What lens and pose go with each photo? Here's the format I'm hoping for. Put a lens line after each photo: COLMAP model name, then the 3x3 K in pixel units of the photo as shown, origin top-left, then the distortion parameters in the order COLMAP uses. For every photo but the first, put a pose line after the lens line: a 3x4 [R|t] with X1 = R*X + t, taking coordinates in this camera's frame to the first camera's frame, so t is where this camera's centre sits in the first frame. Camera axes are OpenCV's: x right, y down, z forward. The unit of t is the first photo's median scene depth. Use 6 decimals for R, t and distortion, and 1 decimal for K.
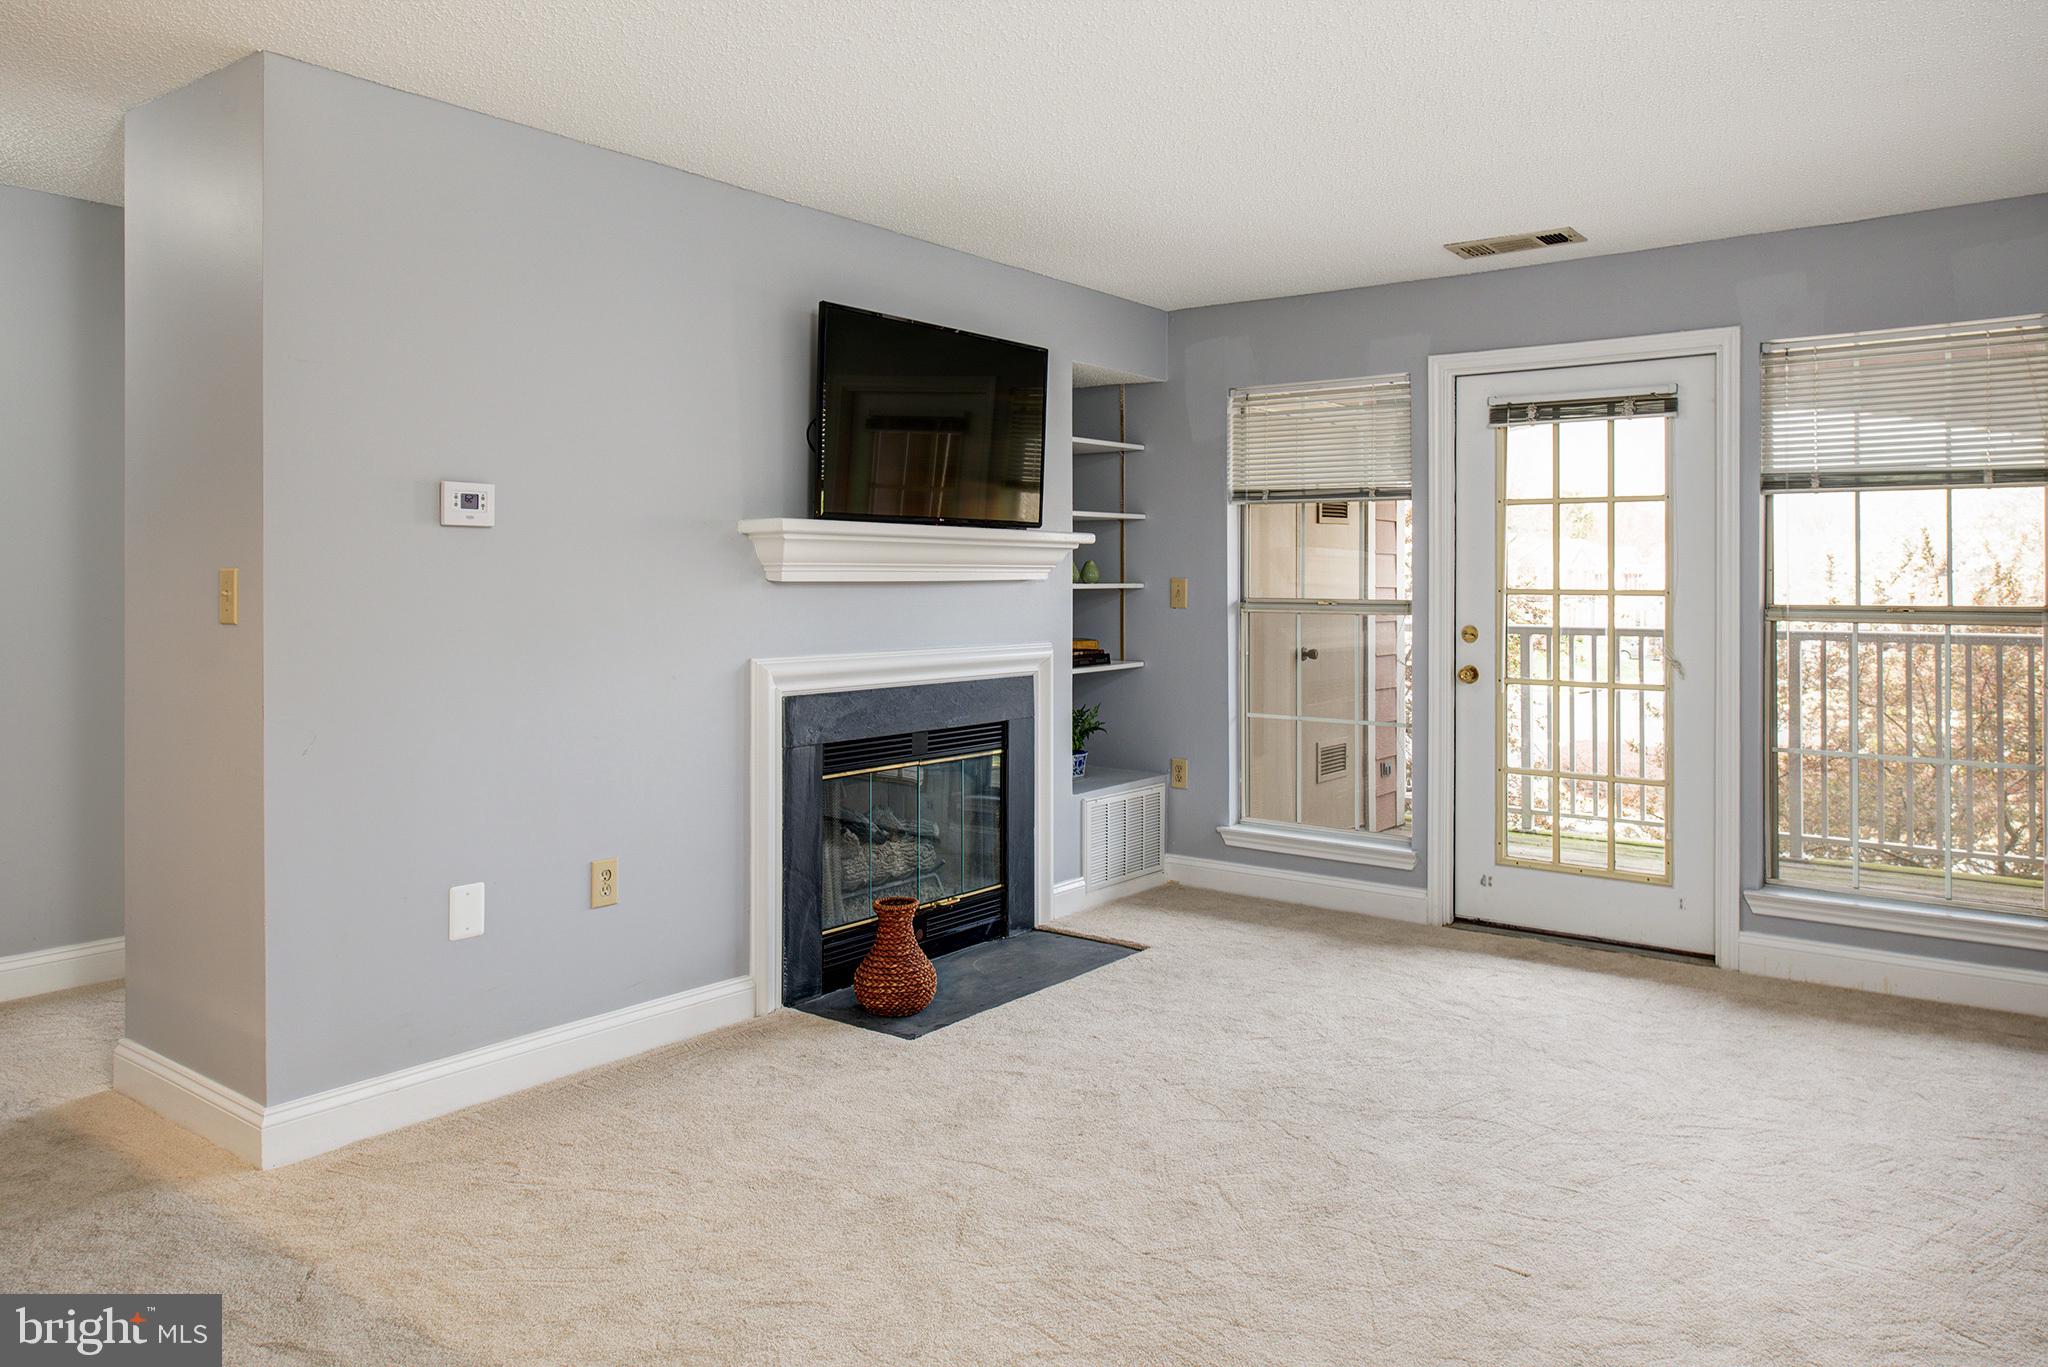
lens RADIAL K [[1387.2, 0, 1028.0], [0, 1387.2, 578.9], [0, 0, 1]] dist [0.005121, -0.005069]
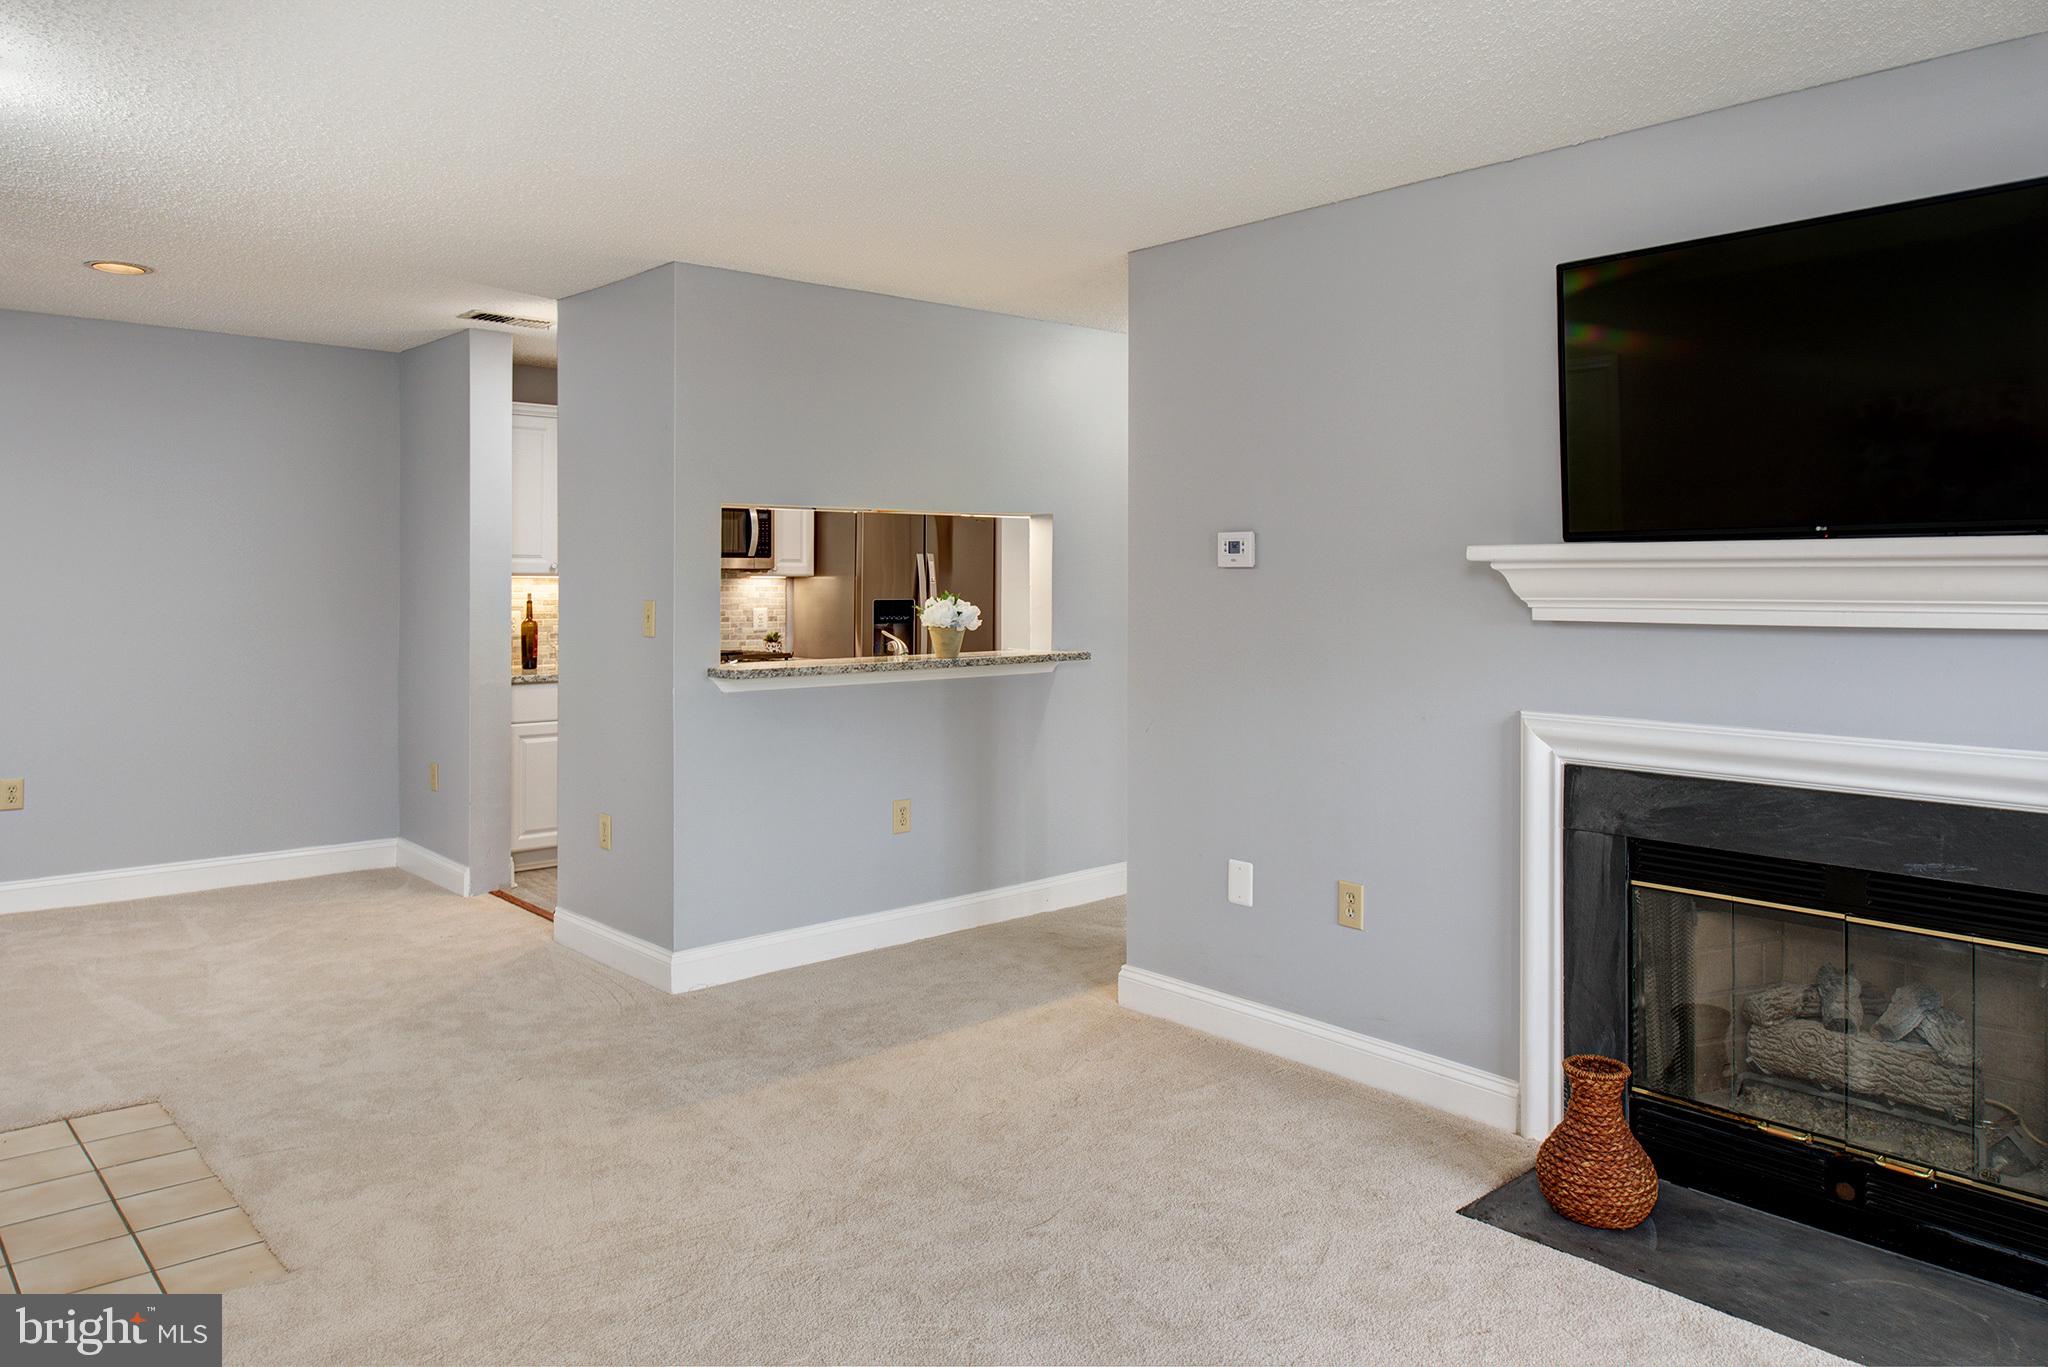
lens RADIAL K [[1387.2, 0, 1028.0], [0, 1387.2, 578.9], [0, 0, 1]] dist [0.005121, -0.005069]
pose [[-0.170606, 0.000043, -0.985339, 0.663175], [0.001419, 0.999999, -0.000202, -0.022318], [0.985338, -0.001433, -0.170606, 0.819174]]
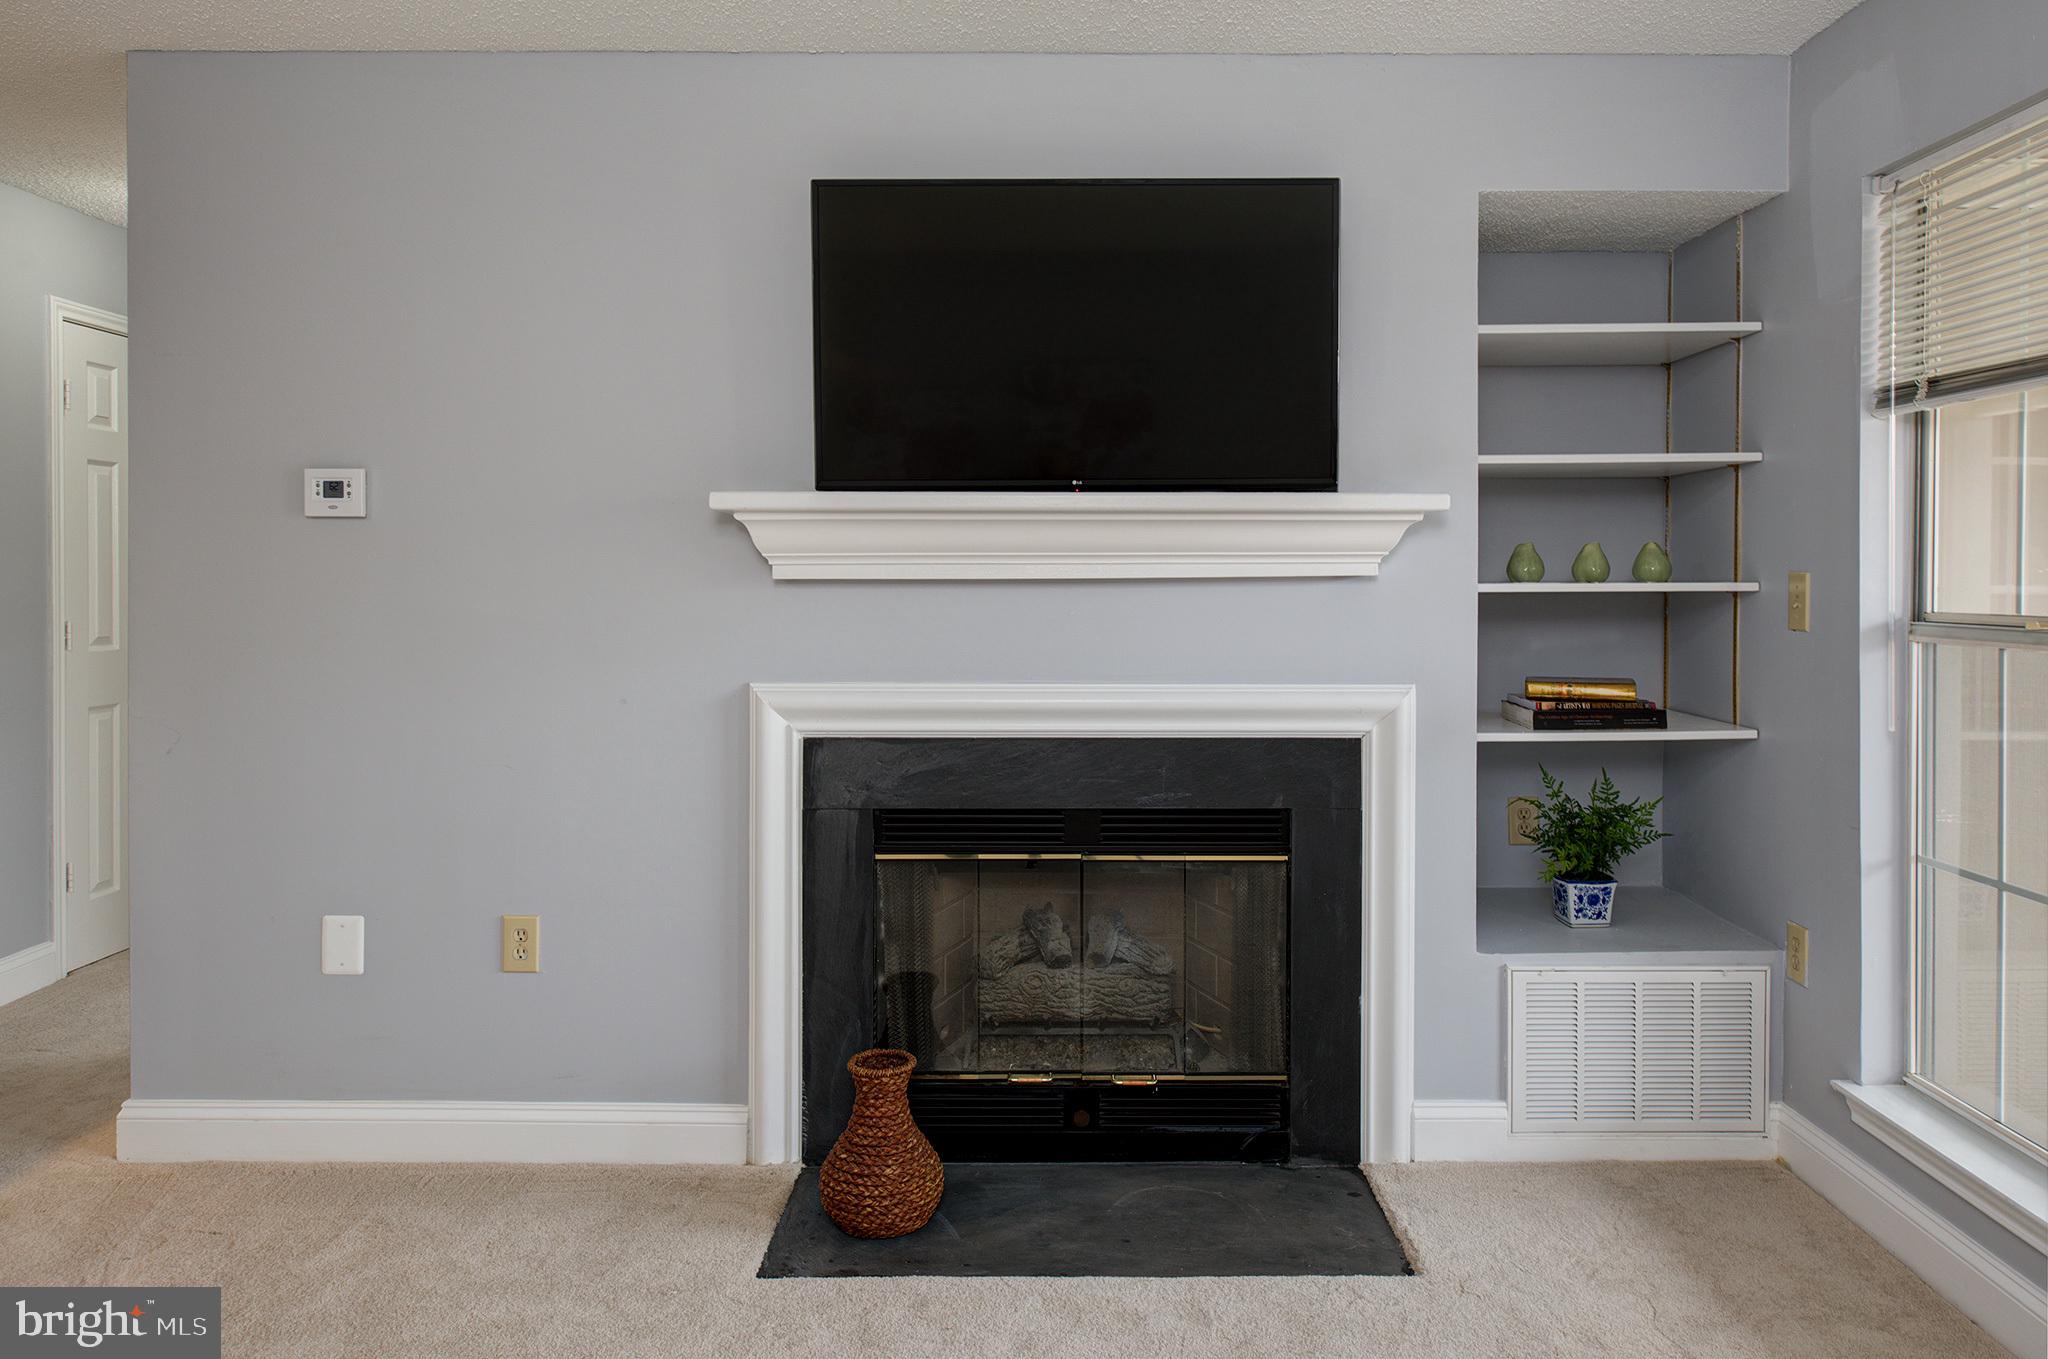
lens RADIAL K [[1405.8, 0, 1025.6], [0, 1405.8, 587.5], [0, 0, 1]] dist [0.003374, -0.001916]
pose [[0.617377, 0.007063, -0.786636, 0.468213], [0.001734, 0.999945, 0.010339, -0.000975], [0.786665, -0.007747, 0.617331, 0.628897]]
